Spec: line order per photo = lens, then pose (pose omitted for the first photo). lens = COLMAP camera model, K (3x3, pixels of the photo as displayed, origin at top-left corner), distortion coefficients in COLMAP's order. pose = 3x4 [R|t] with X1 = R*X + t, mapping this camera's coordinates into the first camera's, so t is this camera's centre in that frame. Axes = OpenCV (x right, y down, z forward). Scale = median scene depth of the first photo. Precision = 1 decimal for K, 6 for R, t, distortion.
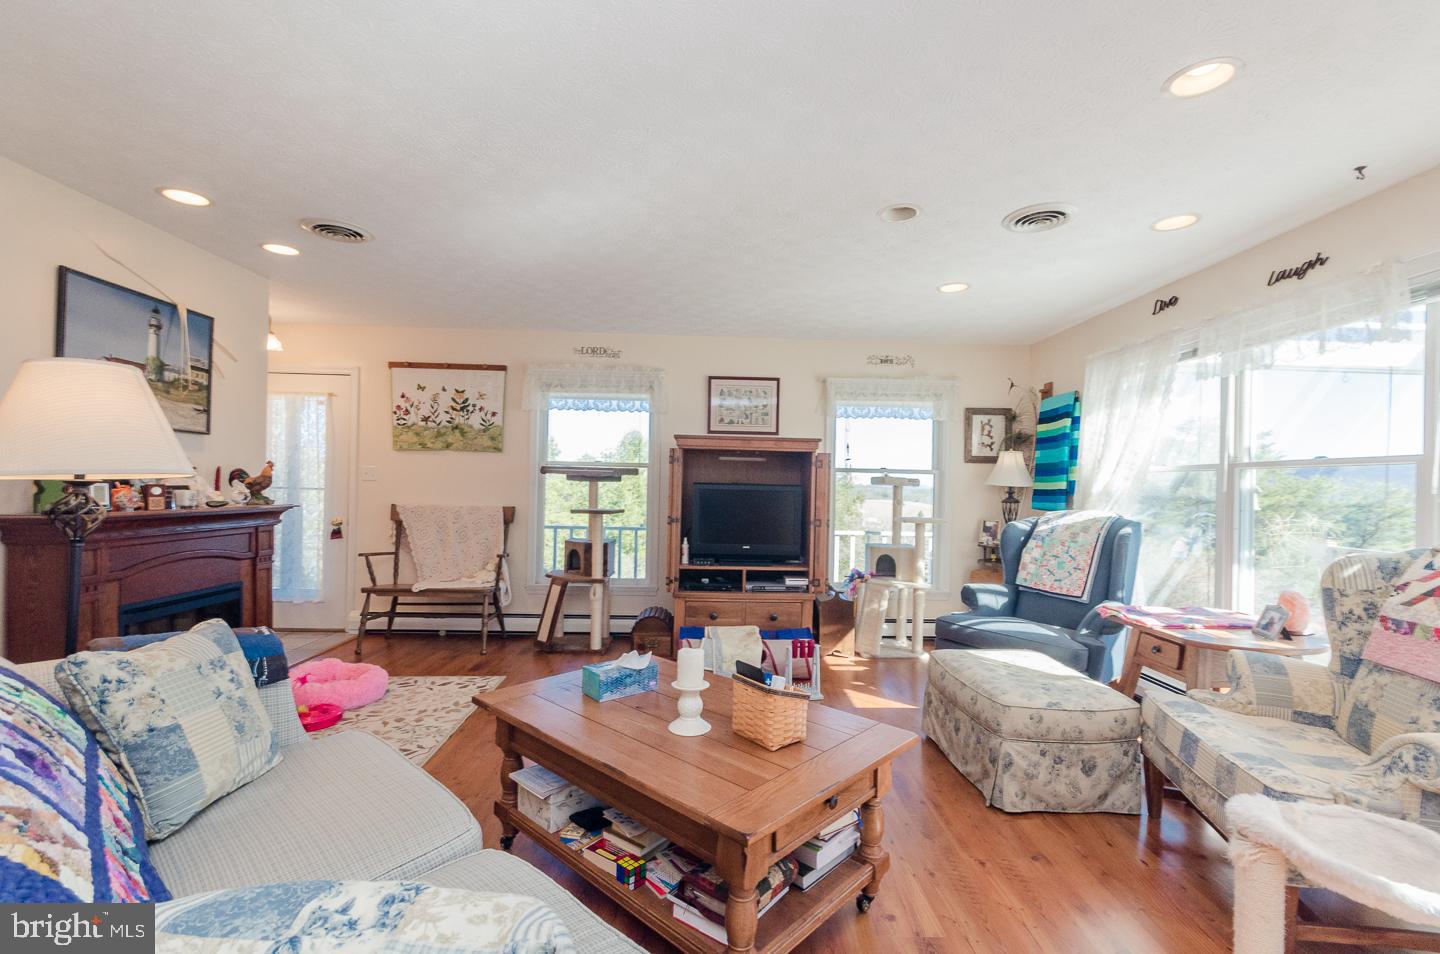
lens RADIAL K [[634.3, 0, 729.0], [0, 634.3, 485.5], [0, 0, 1]] dist [0.000217, 0.000452]
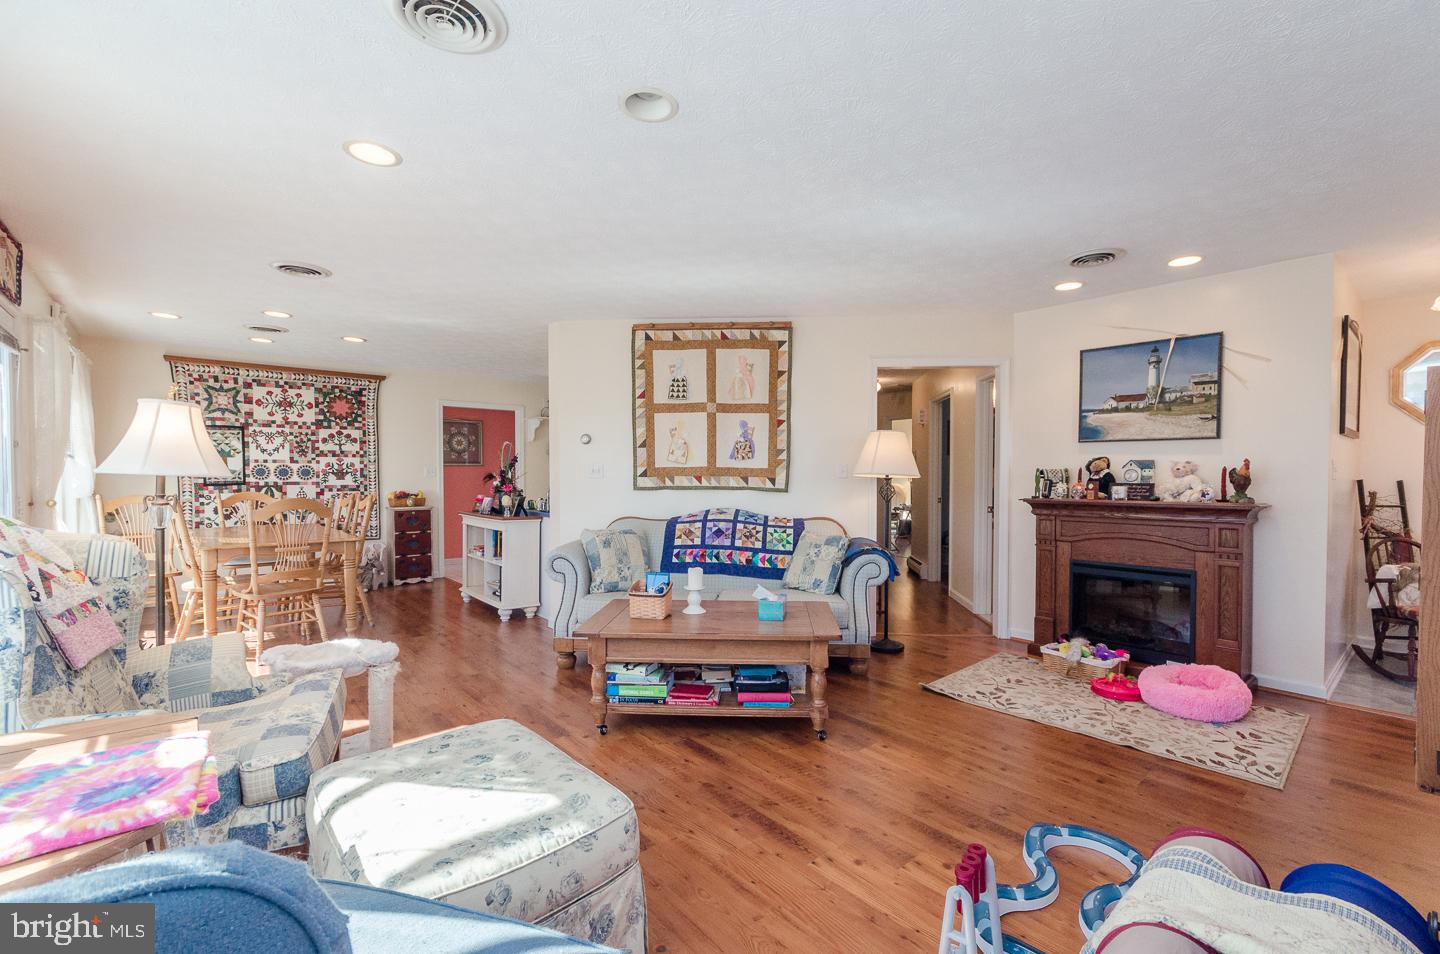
lens RADIAL K [[615.8, 0, 742.8], [0, 615.8, 488.4], [0, 0, 1]] dist [0.000747, -0.000054]
pose [[-0.757467, -0.005190, -0.652852, 0.394509], [-0.016023, 0.999815, 0.010641, 0.006866], [0.652676, 0.018521, -0.757410, 0.977409]]
